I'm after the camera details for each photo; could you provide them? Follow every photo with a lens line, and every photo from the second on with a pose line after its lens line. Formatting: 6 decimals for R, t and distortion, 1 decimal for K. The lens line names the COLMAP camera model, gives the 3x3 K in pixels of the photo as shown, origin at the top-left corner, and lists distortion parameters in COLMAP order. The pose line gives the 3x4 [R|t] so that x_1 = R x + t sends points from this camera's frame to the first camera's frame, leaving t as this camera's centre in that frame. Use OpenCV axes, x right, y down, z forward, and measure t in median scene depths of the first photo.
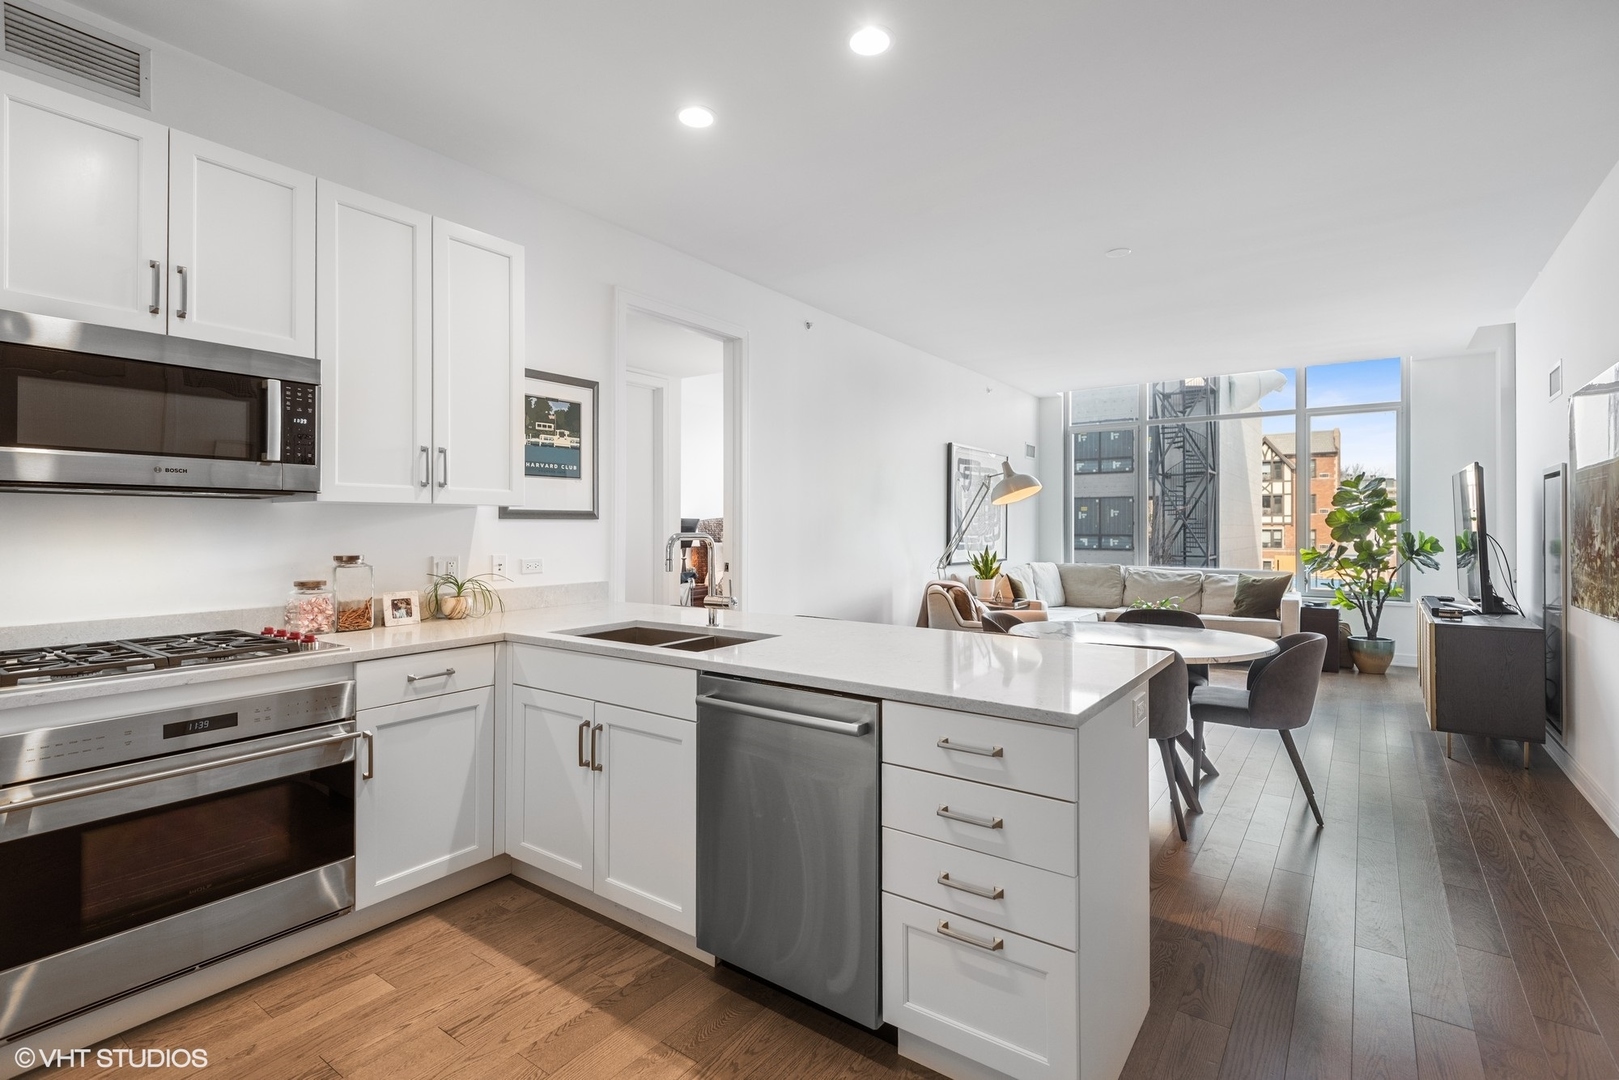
lens RADIAL K [[764.7, 0, 812.2], [0, 764.7, 521.2], [0, 0, 1]] dist [0.036806, -0.018474]
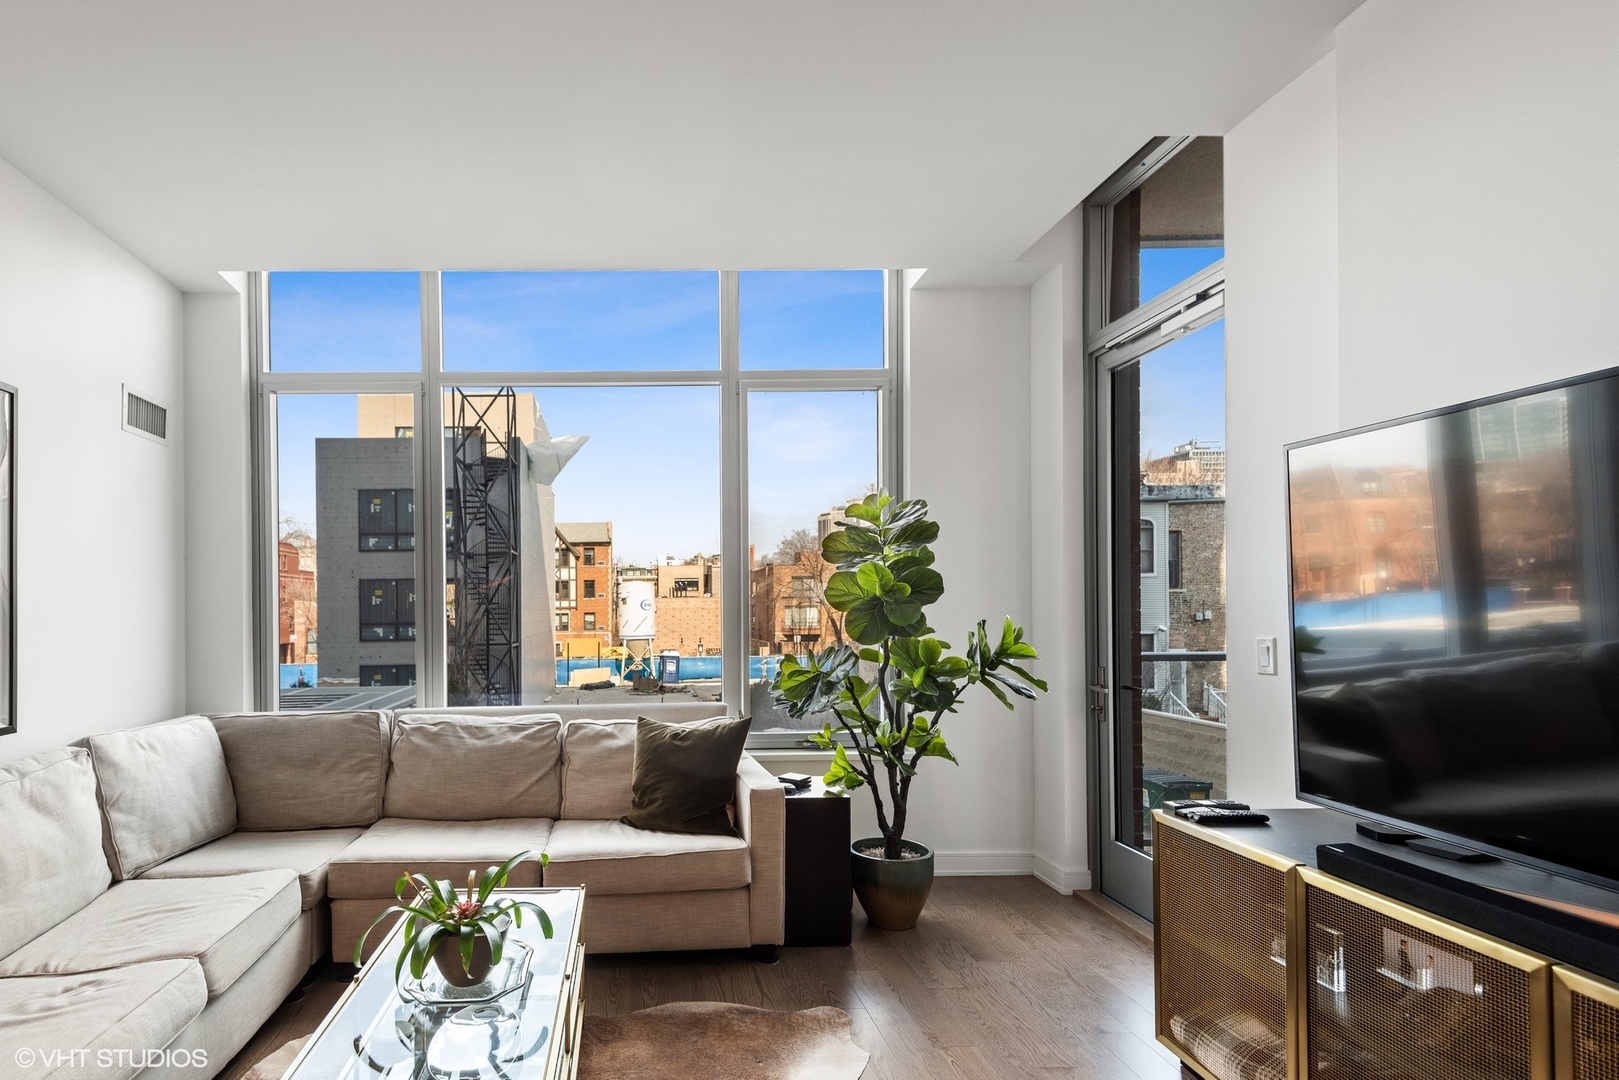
lens RADIAL K [[792.5, 0, 639.0], [0, 792.5, 598.6], [0, 0, 1]] dist [0.042119, -0.045844]
pose [[0.799664, -0.004129, 0.600433, 0.301694], [0.011231, 0.999904, -0.008081, 0.003844], [-0.600343, 0.013206, 0.799634, 0.680351]]
